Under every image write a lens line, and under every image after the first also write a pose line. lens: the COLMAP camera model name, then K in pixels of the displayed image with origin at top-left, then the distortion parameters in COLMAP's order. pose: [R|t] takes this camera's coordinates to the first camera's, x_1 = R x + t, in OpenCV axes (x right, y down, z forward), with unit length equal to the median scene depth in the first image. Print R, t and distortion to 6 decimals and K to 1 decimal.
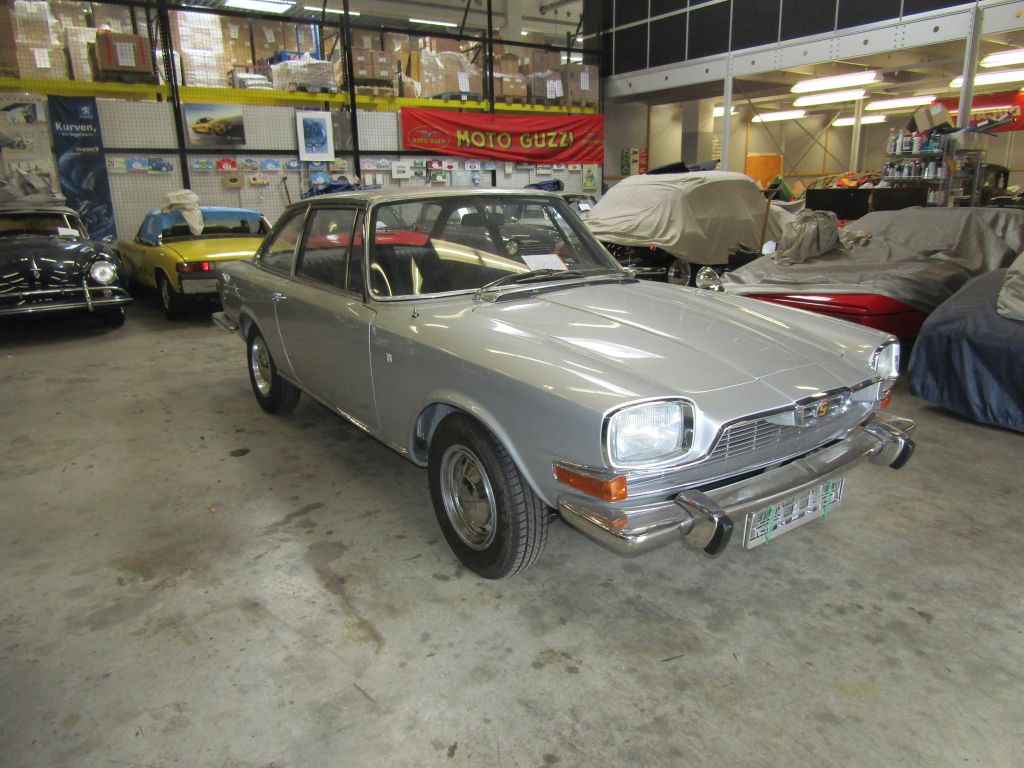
lens RADIAL K [[722.0, 0, 513.1], [0, 722.0, 384.8], [0, 0, 1]] dist [-0.006275, -0.003864]
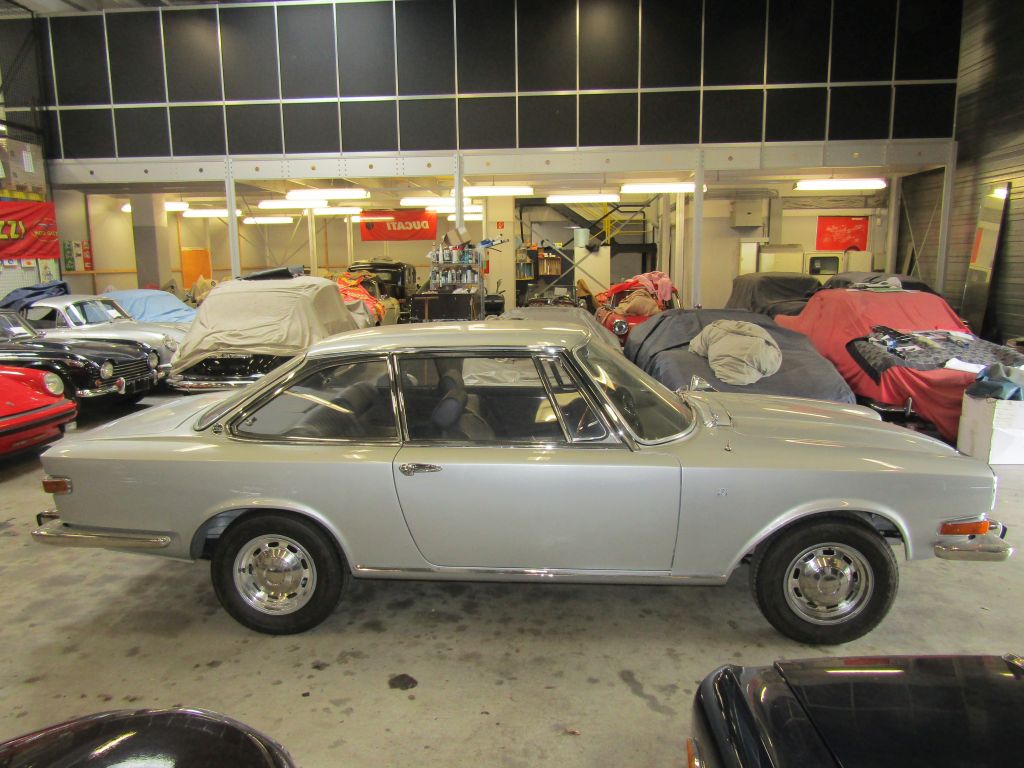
lens RADIAL K [[722.0, 0, 514.8], [0, 722.0, 381.9], [0, 0, 1]] dist [-0.006275, -0.003864]
pose [[0.614497, -0.117327, 0.780146, -0.301060], [0.205419, 0.978565, -0.014636, -0.062685], [-0.761706, 0.169251, 0.625427, 0.134679]]
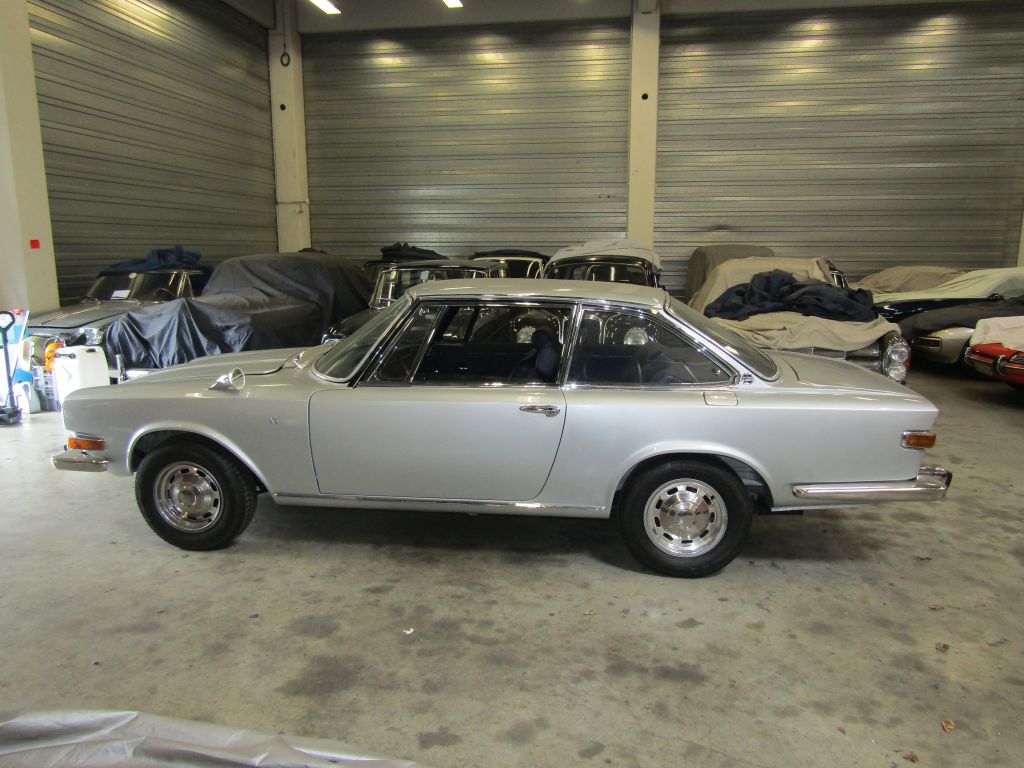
lens RADIAL K [[722.0, 0, 512.8], [0, 722.0, 376.3], [0, 0, 1]] dist [-0.006275, -0.003864]
pose [[-0.681441, 0.141891, -0.717987, 0.228507], [-0.183089, 0.916783, 0.354946, -0.181815], [0.708602, 0.373330, -0.598755, 0.589565]]
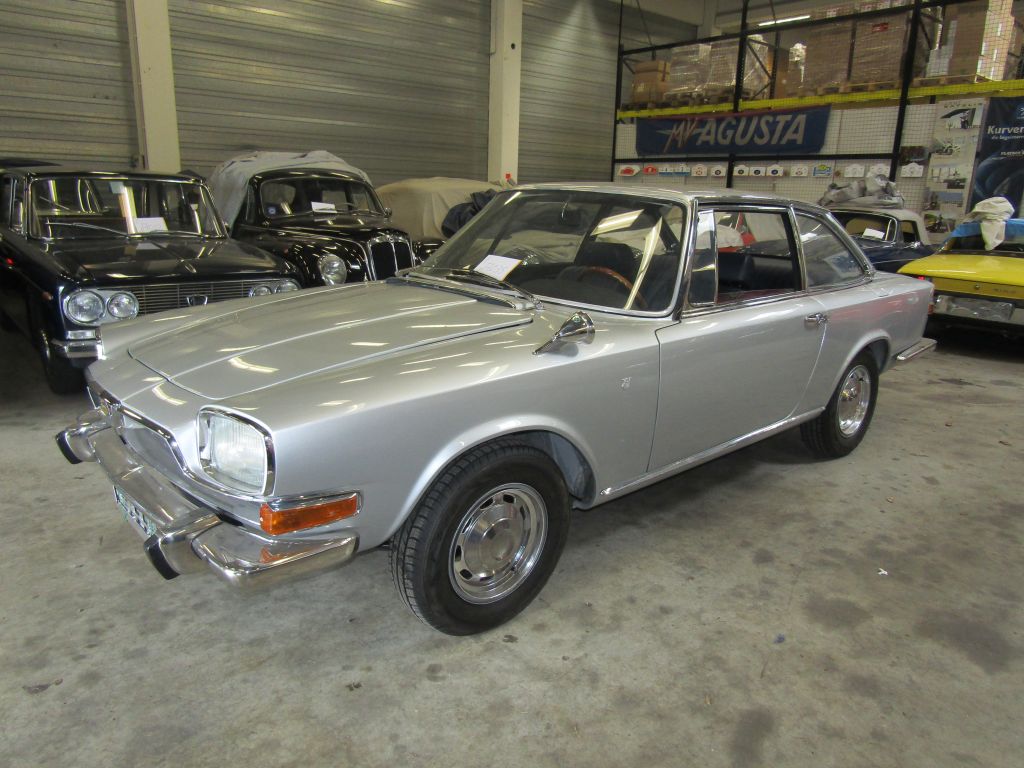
lens RADIAL K [[722.0, 0, 510.4], [0, 722.0, 388.0], [0, 0, 1]] dist [-0.006275, -0.003864]
pose [[0.106842, 0.279084, -0.954304, 0.273912], [-0.289629, 0.926910, 0.238647, -0.072835], [0.951157, 0.250897, 0.179864, 0.265898]]
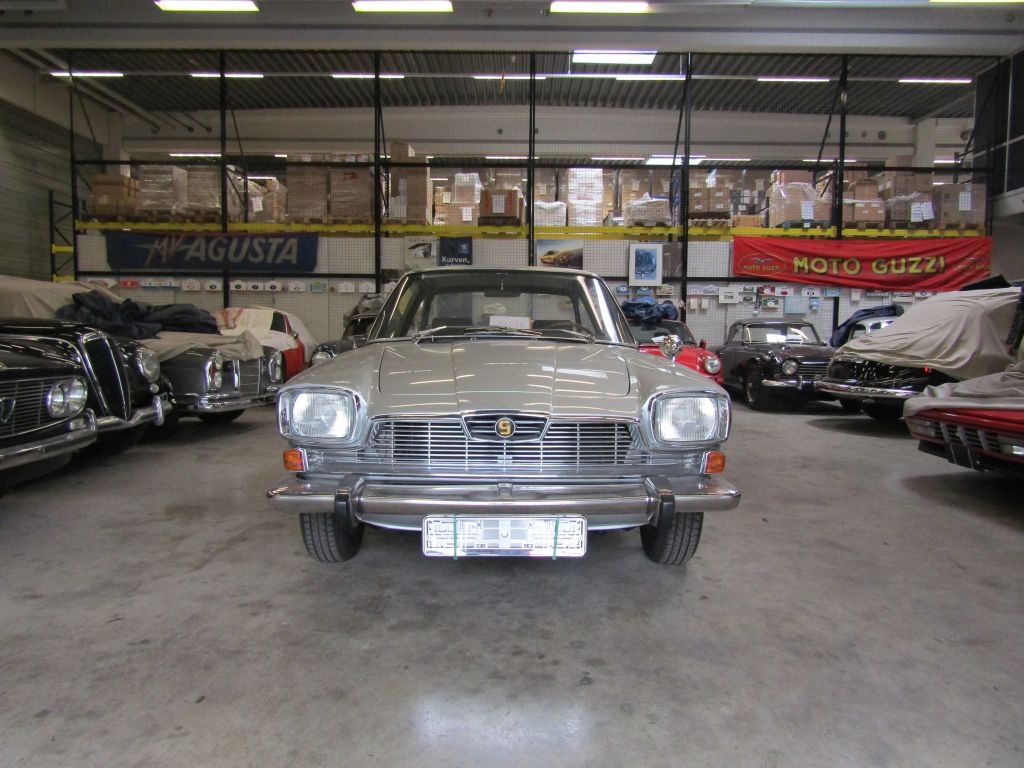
lens RADIAL K [[722.0, 0, 514.1], [0, 722.0, 389.6], [0, 0, 1]] dist [-0.006275, -0.003864]
pose [[0.825519, 0.069622, -0.560063, 0.200288], [-0.172192, 0.976116, -0.132464, 0.022362], [0.537465, 0.205790, 0.817791, 0.034969]]
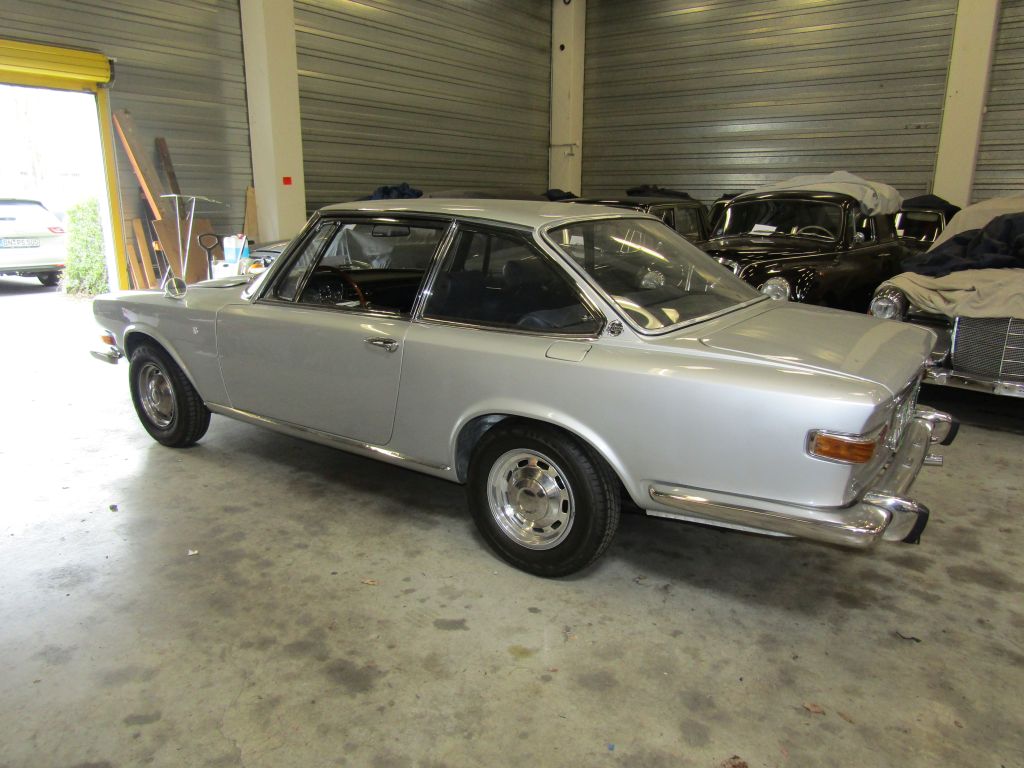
lens RADIAL K [[722.0, 0, 513.4], [0, 722.0, 381.4], [0, 0, 1]] dist [-0.006275, -0.003864]
pose [[-0.943715, 0.088003, -0.318838, 0.047347], [-0.080999, 0.873116, 0.480736, -0.180660], [0.320688, 0.479504, -0.816845, 0.655467]]
